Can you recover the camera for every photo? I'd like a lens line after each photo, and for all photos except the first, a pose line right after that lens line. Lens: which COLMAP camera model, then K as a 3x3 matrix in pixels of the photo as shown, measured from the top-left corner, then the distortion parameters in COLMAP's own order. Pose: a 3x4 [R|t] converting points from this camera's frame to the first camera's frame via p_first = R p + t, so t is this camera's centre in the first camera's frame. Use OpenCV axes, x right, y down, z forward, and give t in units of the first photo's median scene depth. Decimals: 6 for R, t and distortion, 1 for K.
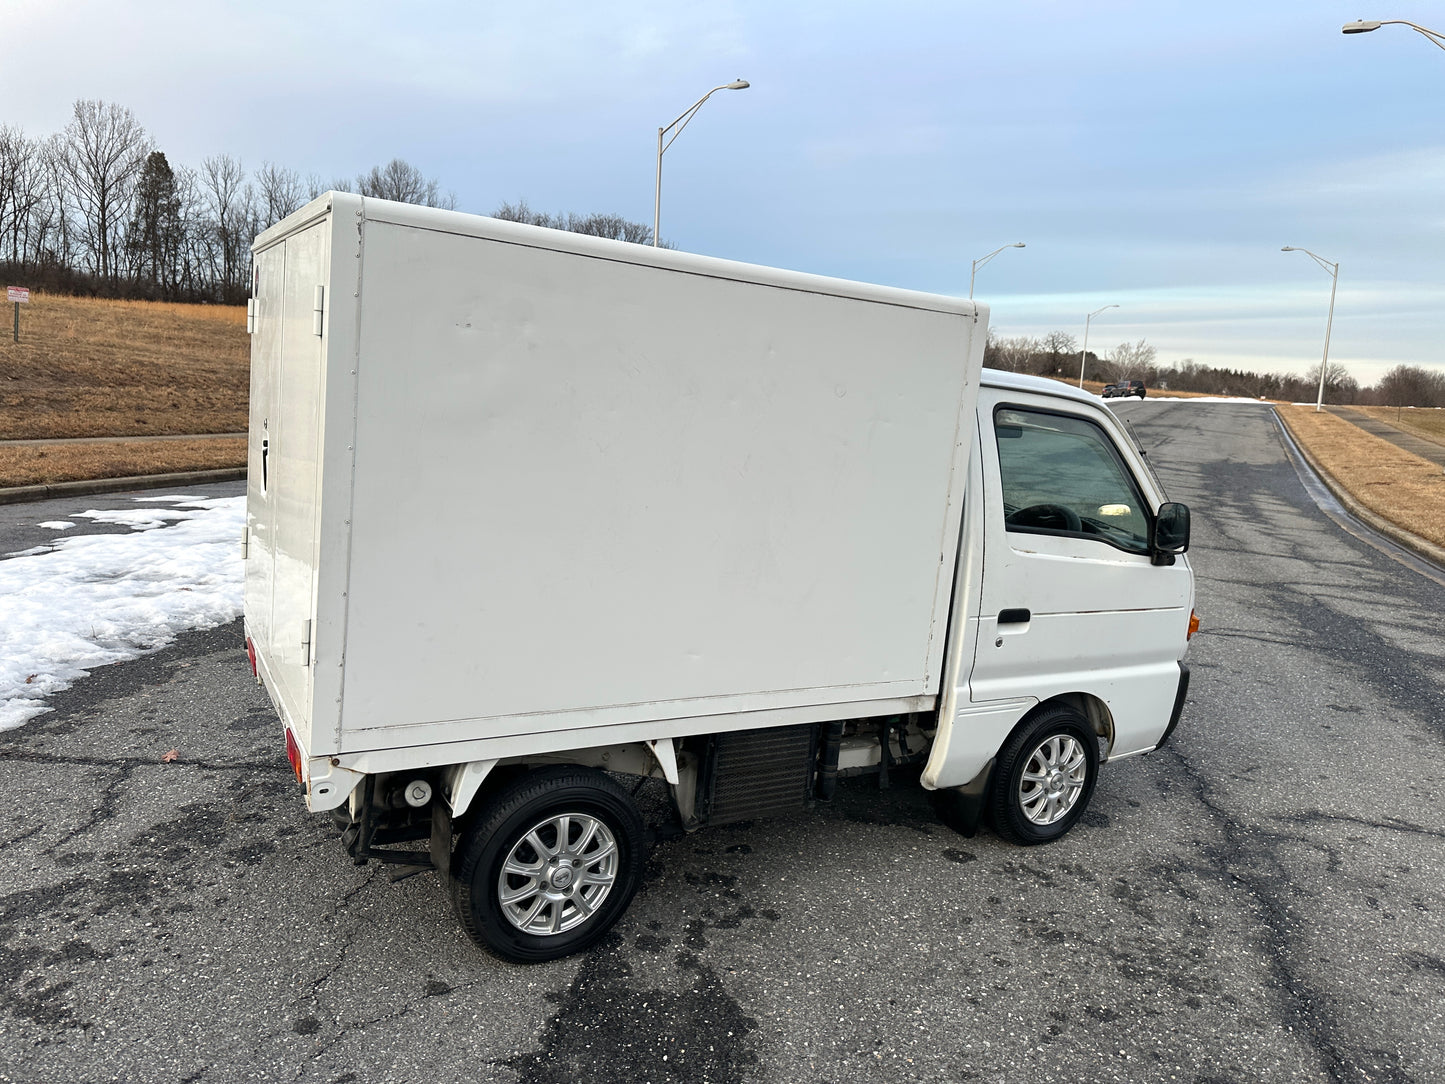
lens RADIAL K [[1024.9, 0, 709.9], [0, 1024.9, 542.7], [0, 0, 1]] dist [0.035224, -0.041146]
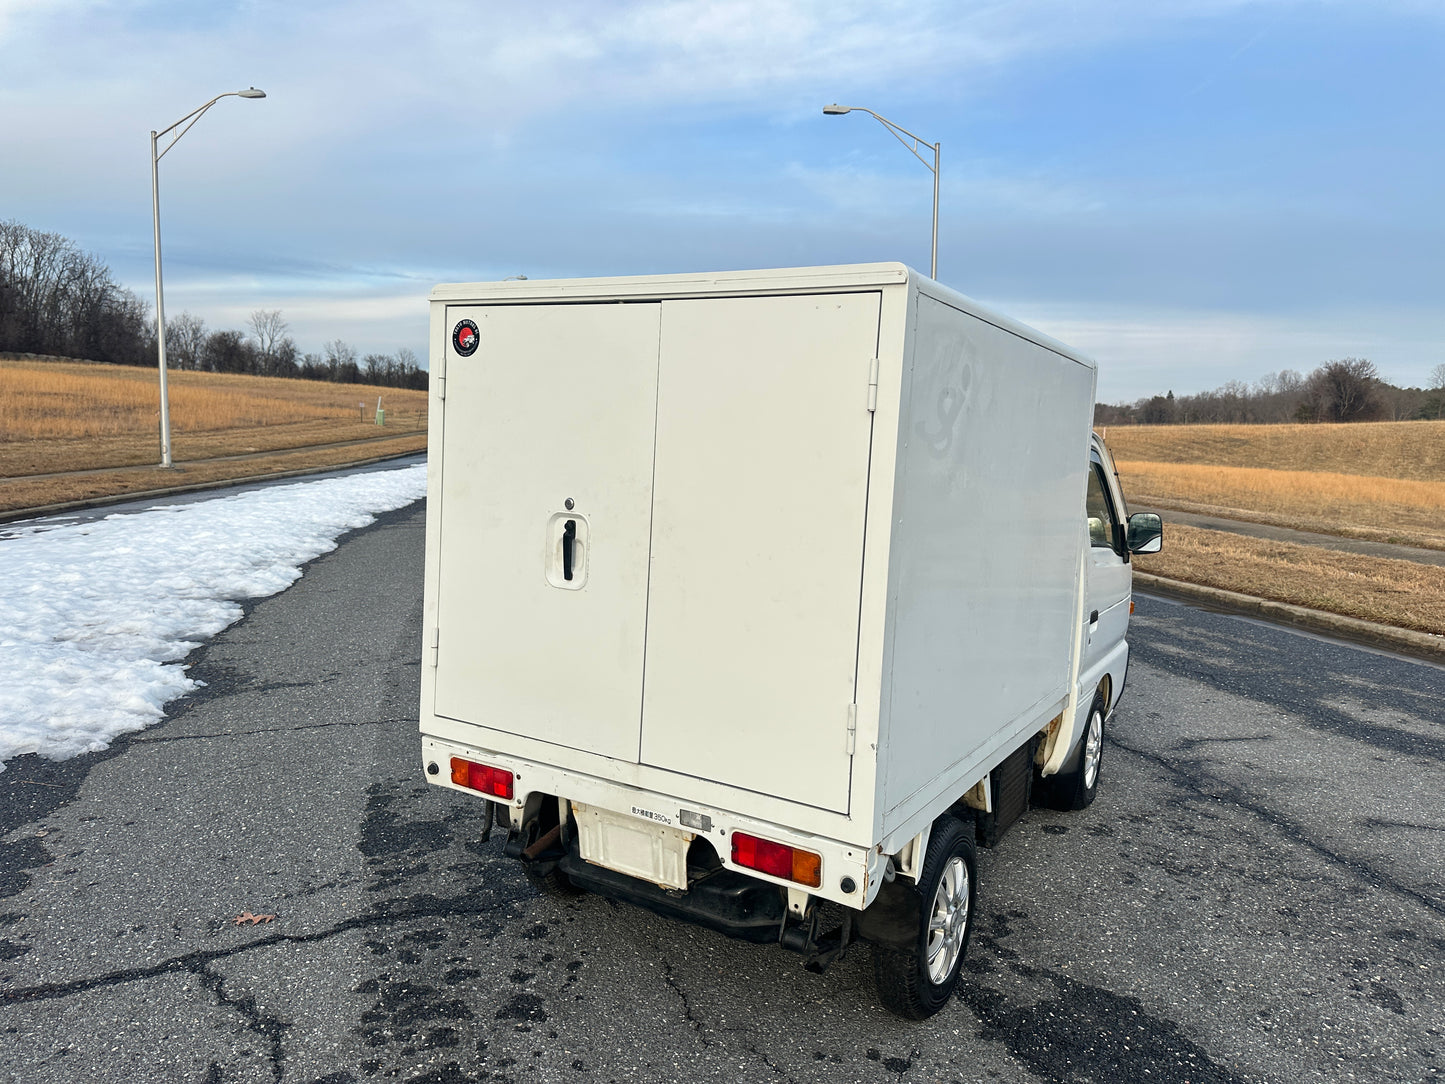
lens RADIAL K [[1024.9, 0, 731.3], [0, 1024.9, 538.9], [0, 0, 1]] dist [0.035224, -0.041146]
pose [[0.869486, -0.090892, 0.485524, -0.610176], [0.104564, 0.994518, -0.001078, -0.058323], [-0.482764, 0.051706, 0.874223, 0.143094]]
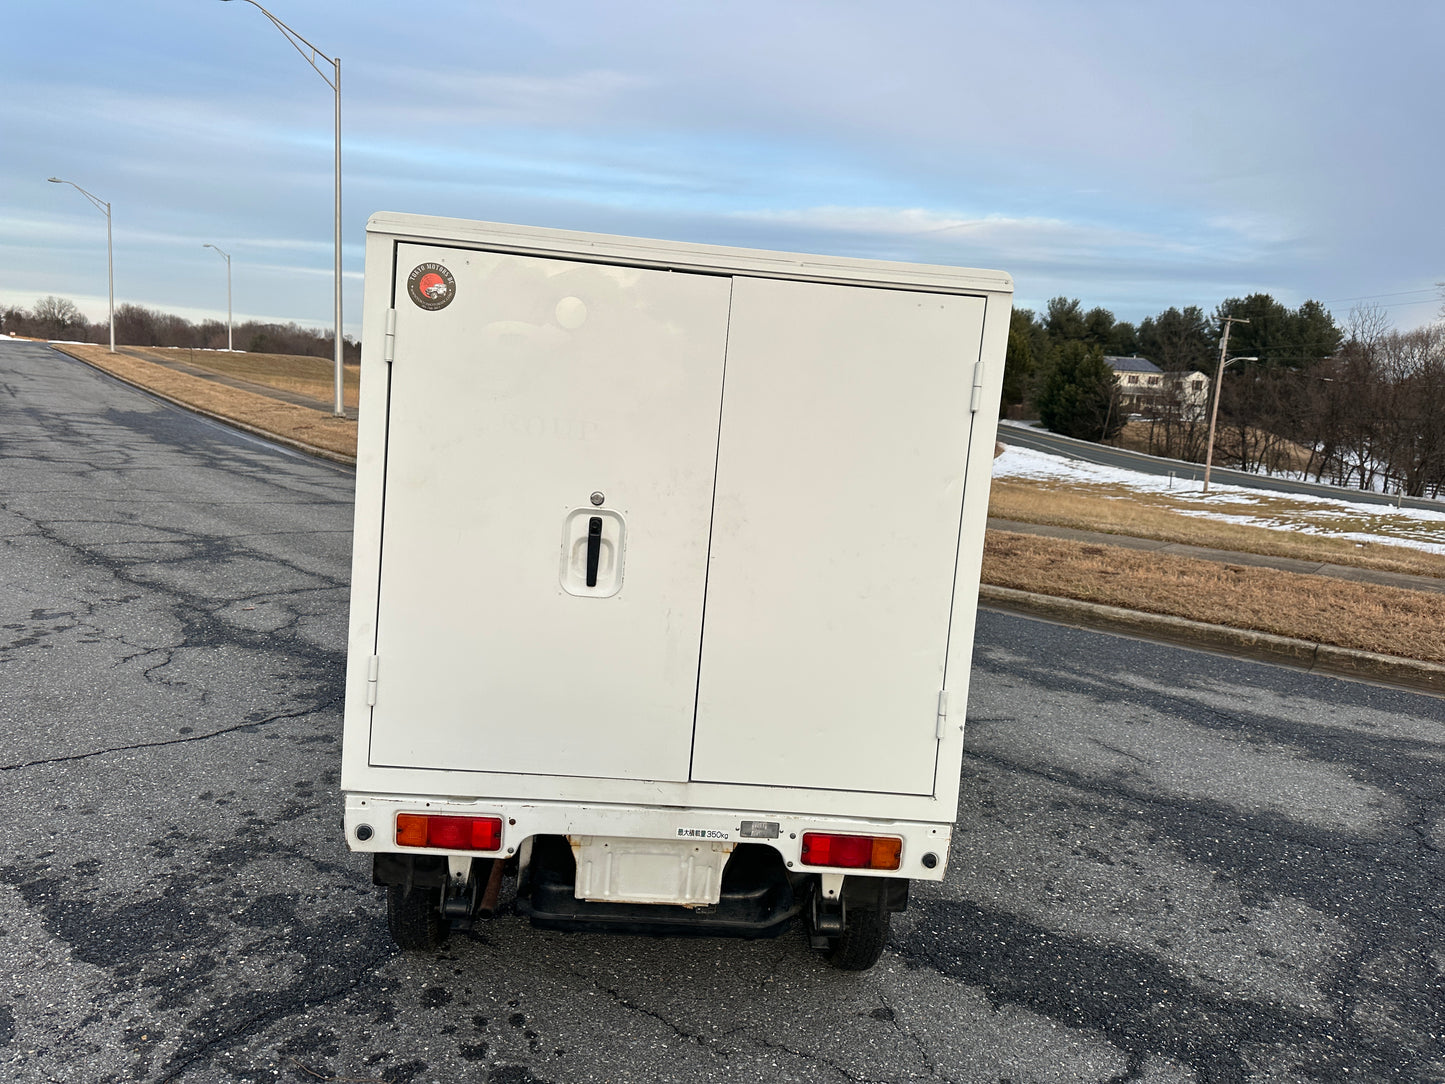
lens RADIAL K [[1024.9, 0, 715.0], [0, 1024.9, 541.7], [0, 0, 1]] dist [0.035224, -0.041146]
pose [[0.443437, -0.151501, 0.883409, -0.877864], [0.097538, 0.987914, 0.120463, -0.137698], [-0.890982, 0.032748, 0.452855, 0.484625]]
